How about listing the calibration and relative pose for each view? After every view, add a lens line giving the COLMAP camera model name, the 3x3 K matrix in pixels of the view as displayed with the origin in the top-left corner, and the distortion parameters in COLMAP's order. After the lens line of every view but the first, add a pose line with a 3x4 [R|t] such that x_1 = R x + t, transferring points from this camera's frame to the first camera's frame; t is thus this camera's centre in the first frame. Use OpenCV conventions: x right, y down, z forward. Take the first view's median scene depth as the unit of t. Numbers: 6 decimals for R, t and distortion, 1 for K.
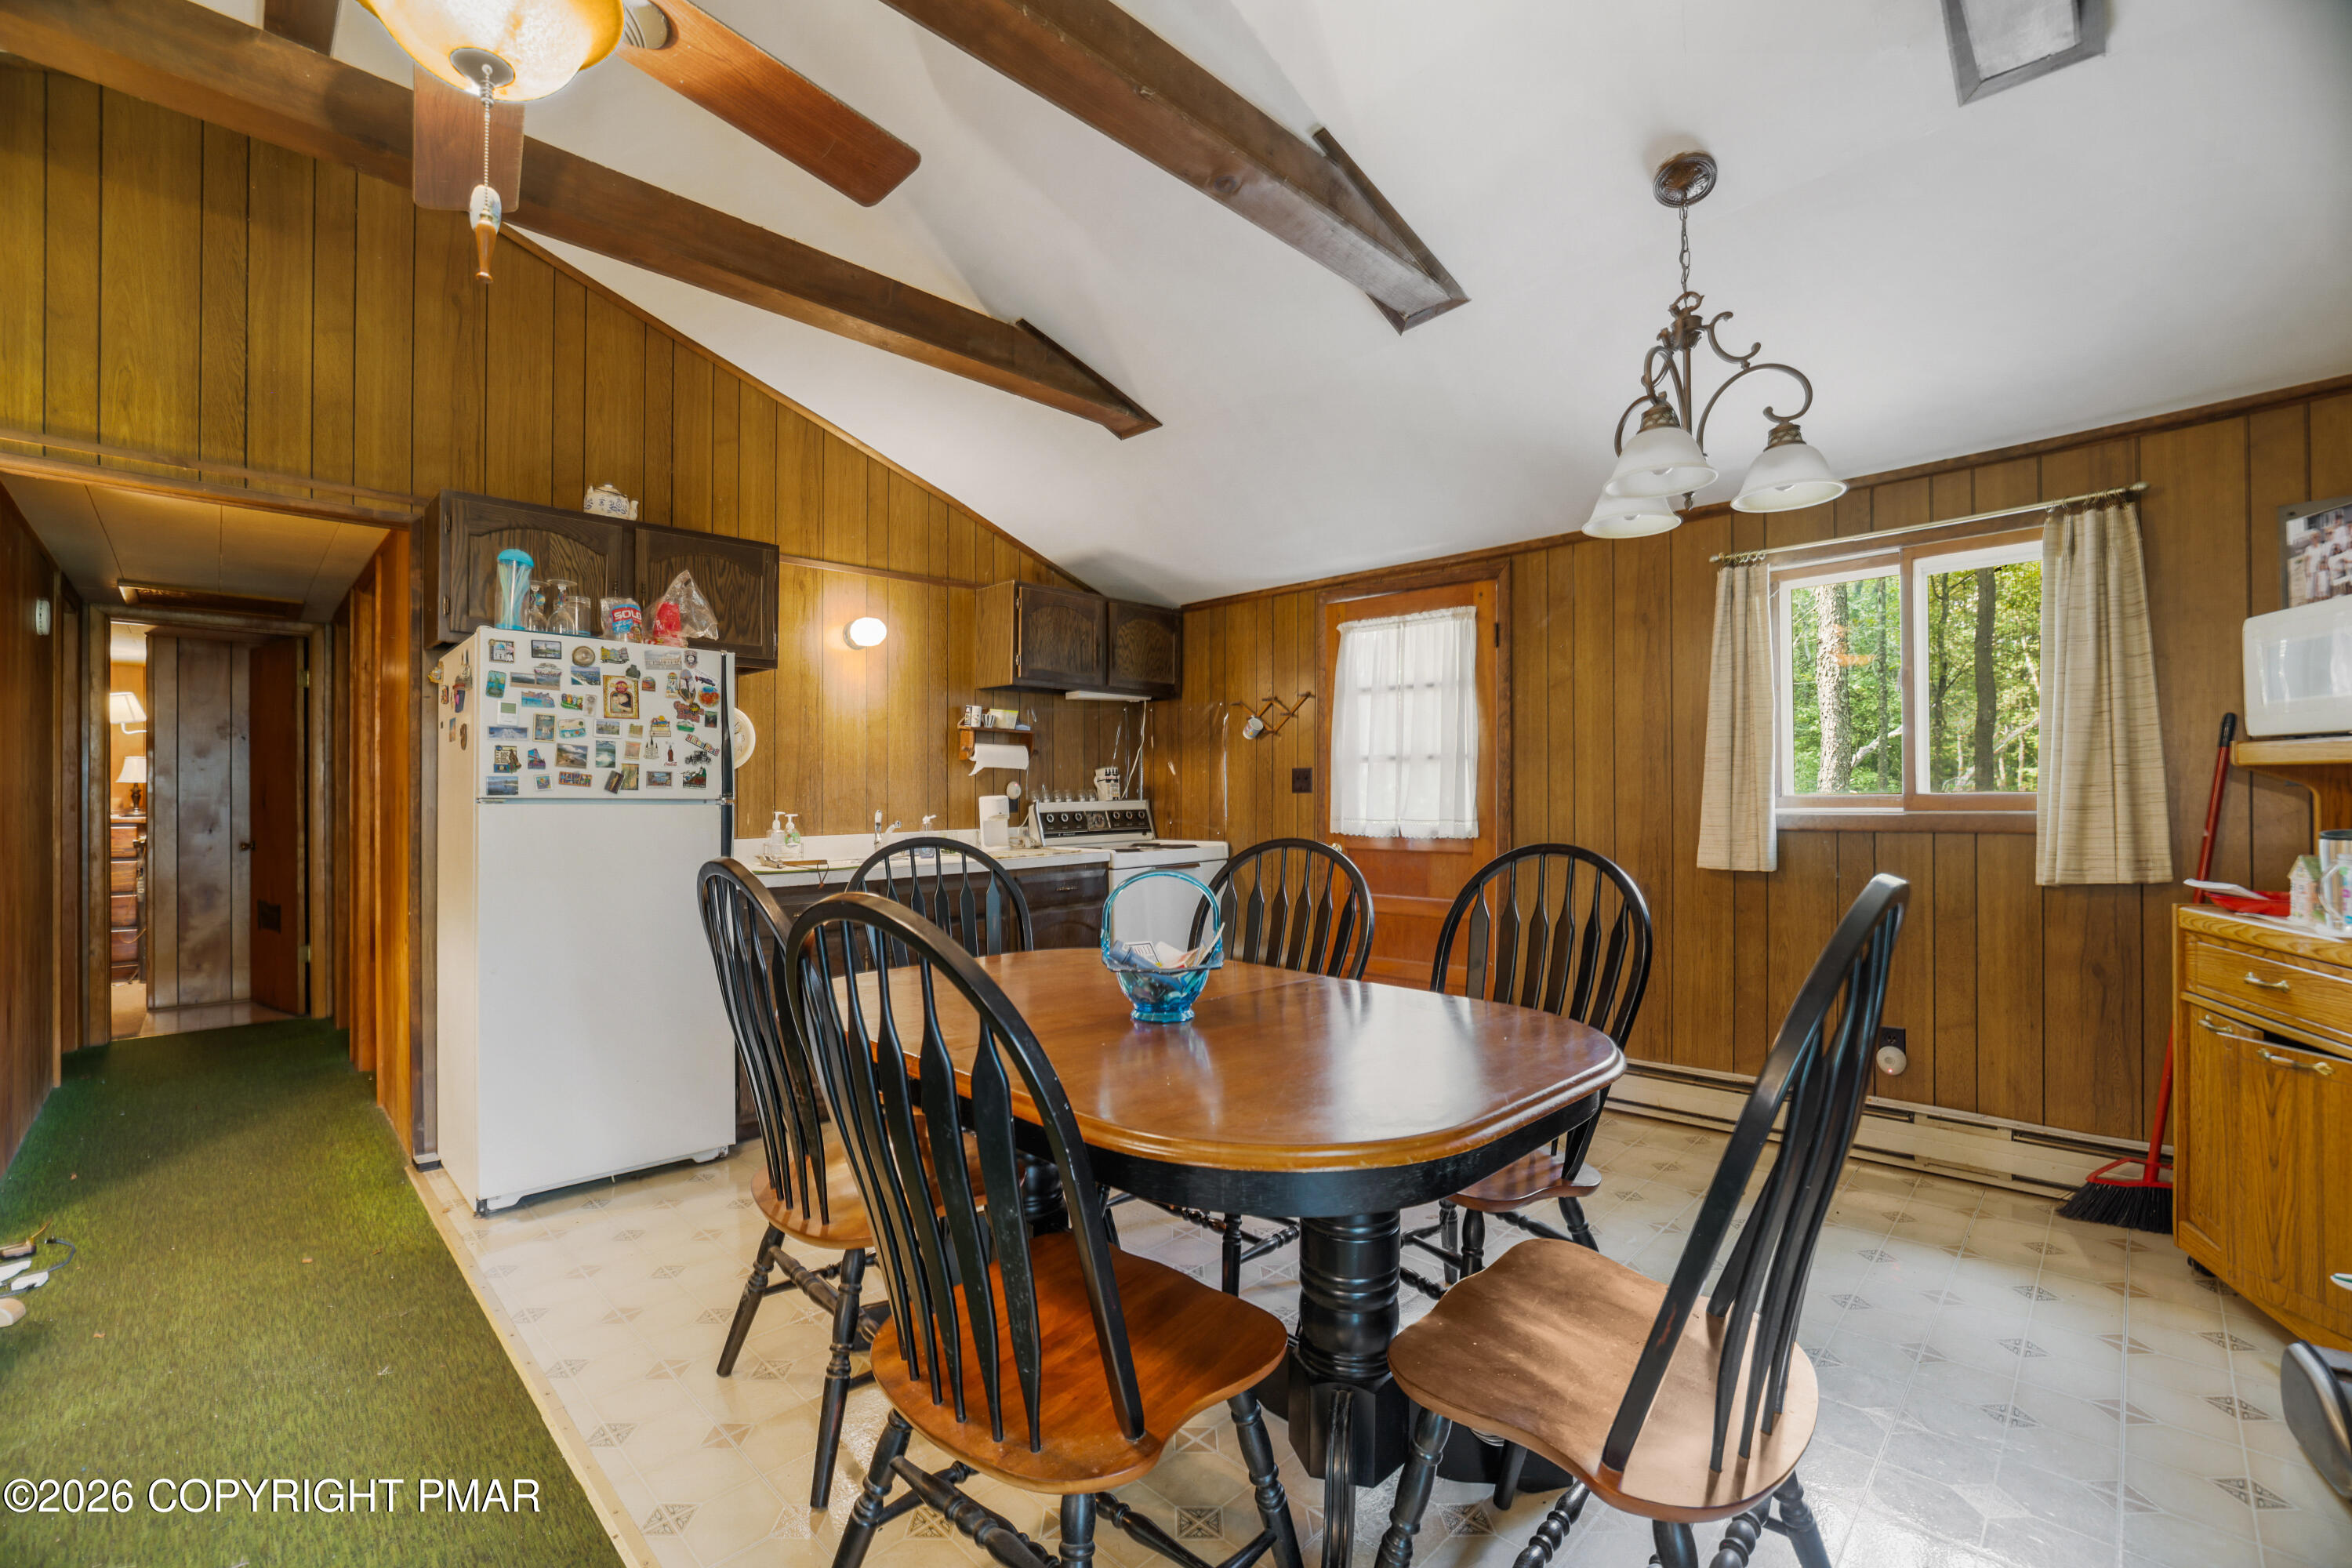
lens RADIAL K [[1025.0, 0, 1144.1], [0, 1025.0, 796.2], [0, 0, 1]] dist [-0.050959, 0.020379]
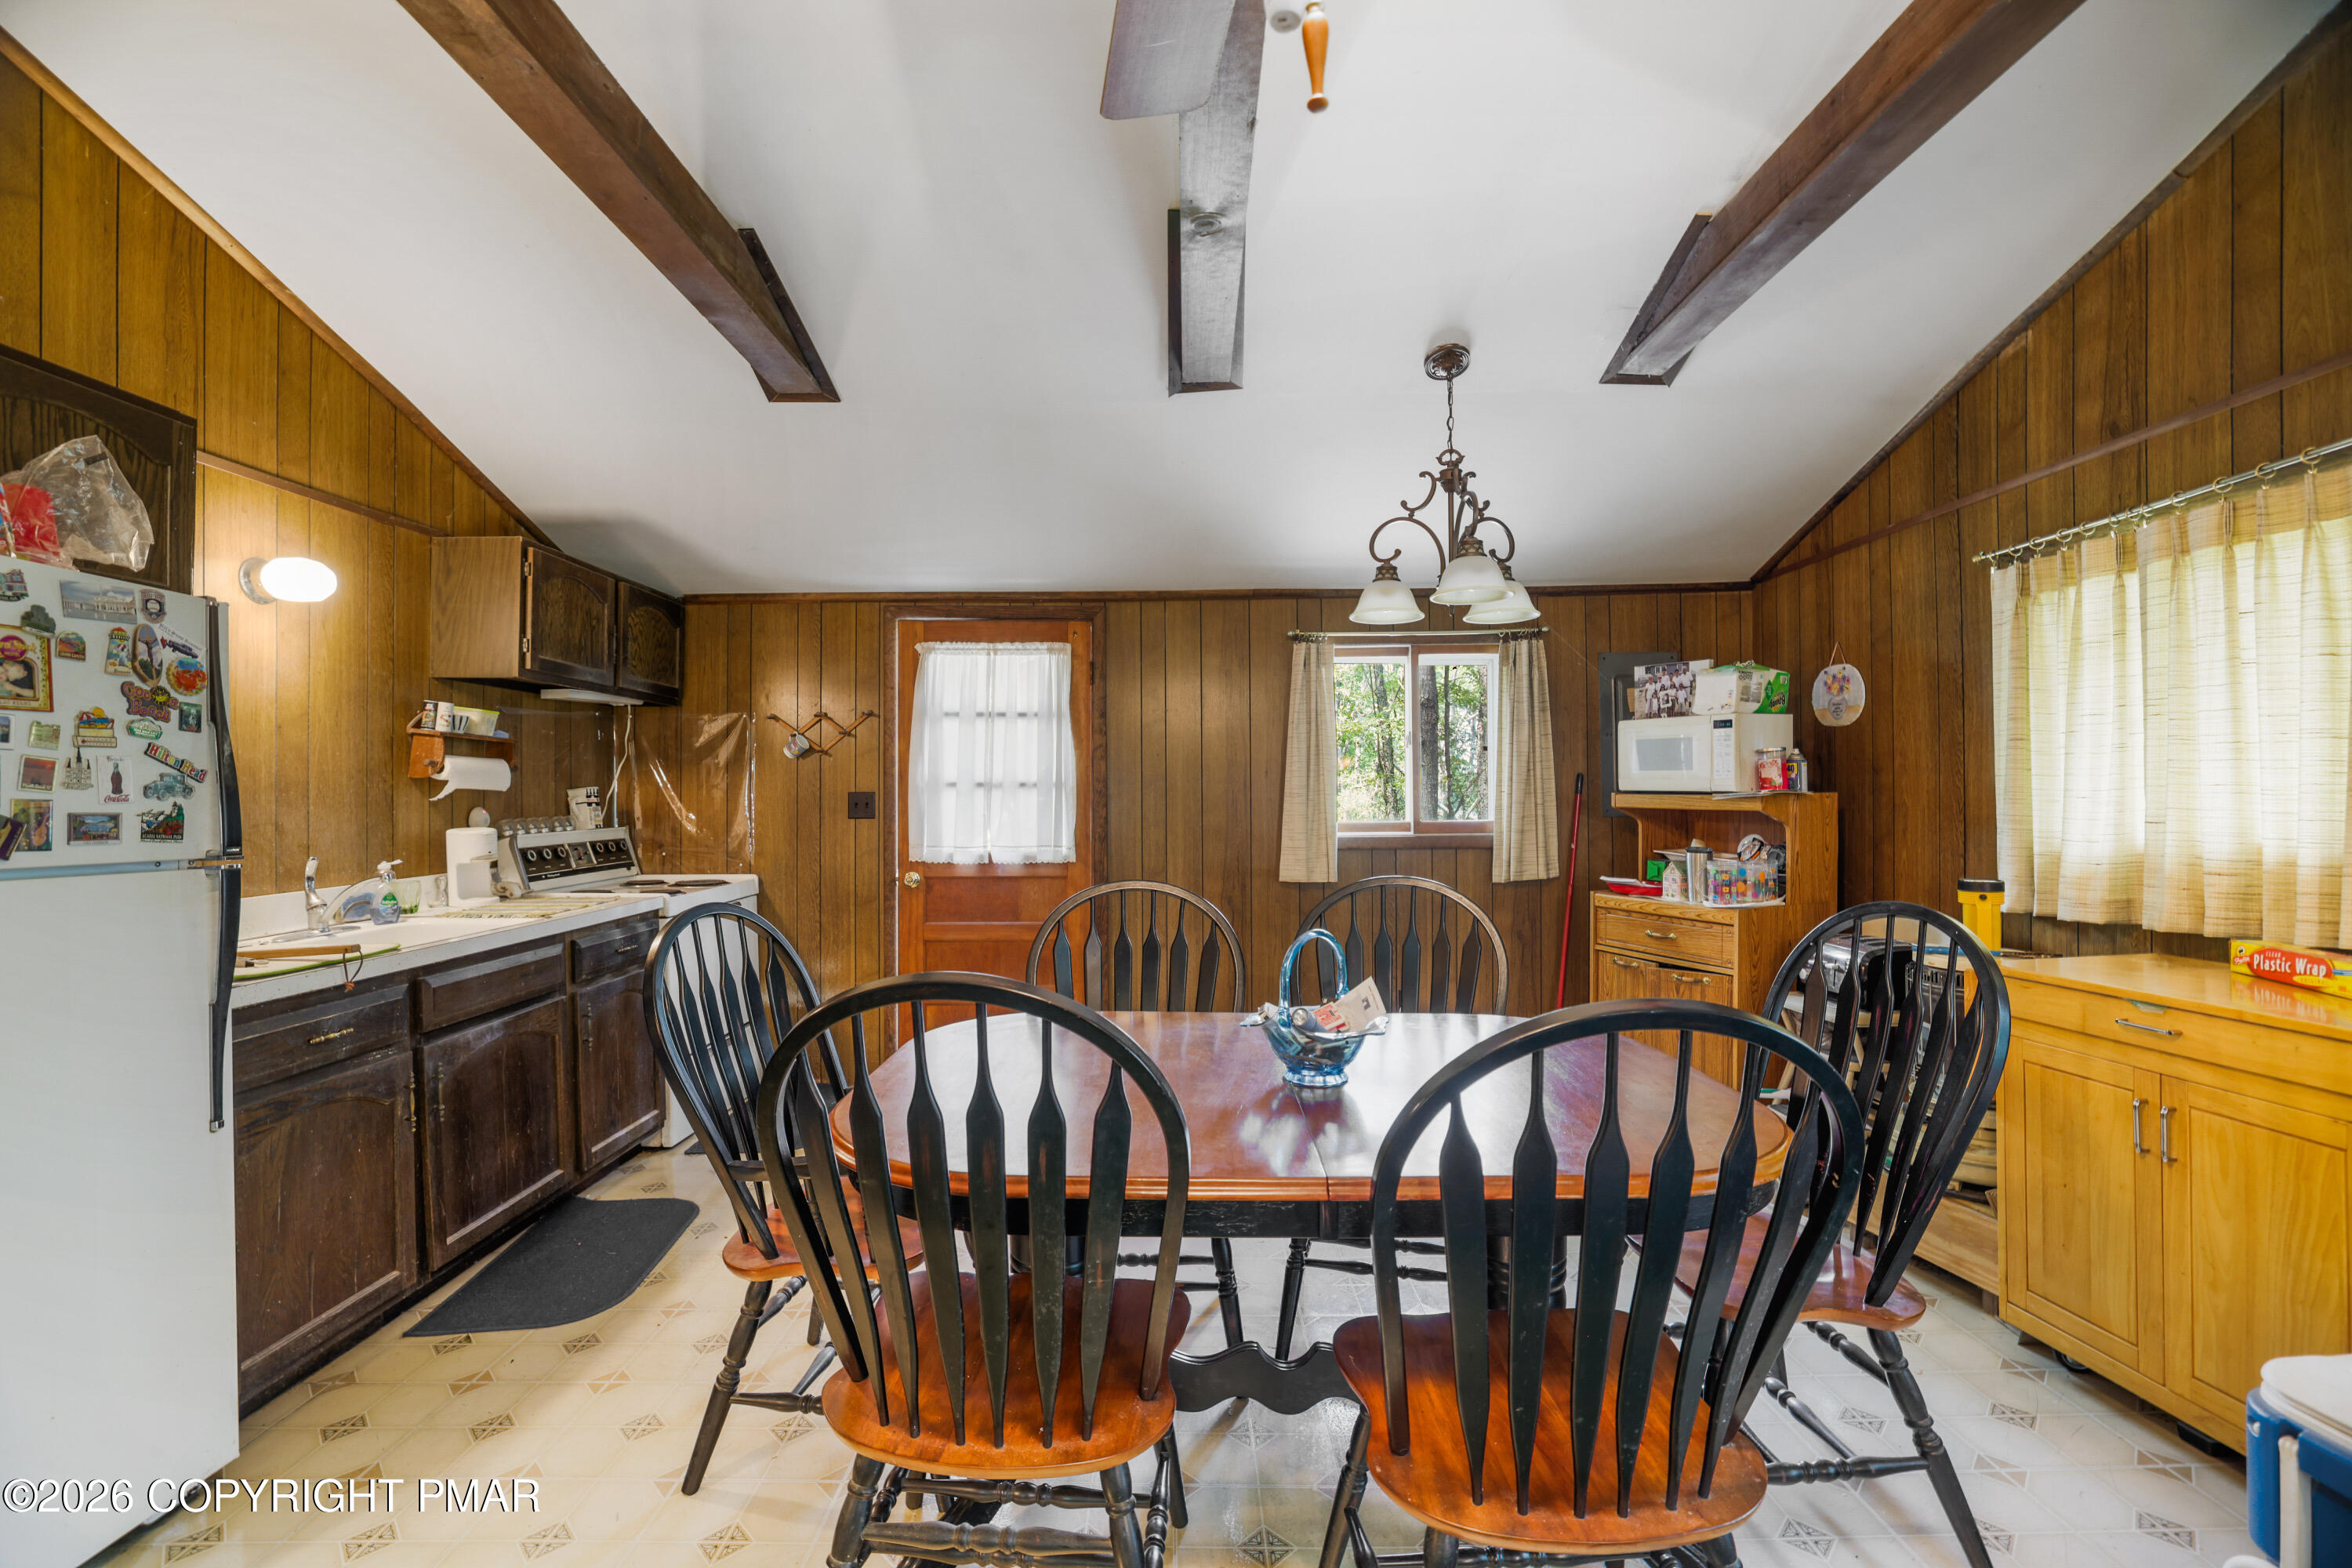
lens RADIAL K [[1004.2, 0, 1168.2], [0, 1004.2, 789.2], [0, 0, 1]] dist [-0.044476, 0.015639]
pose [[0.700876, 0.006348, 0.713254, -0.418506], [0.000642, 0.999954, -0.009530, -0.029872], [-0.713282, 0.007137, 0.700840, 0.232037]]
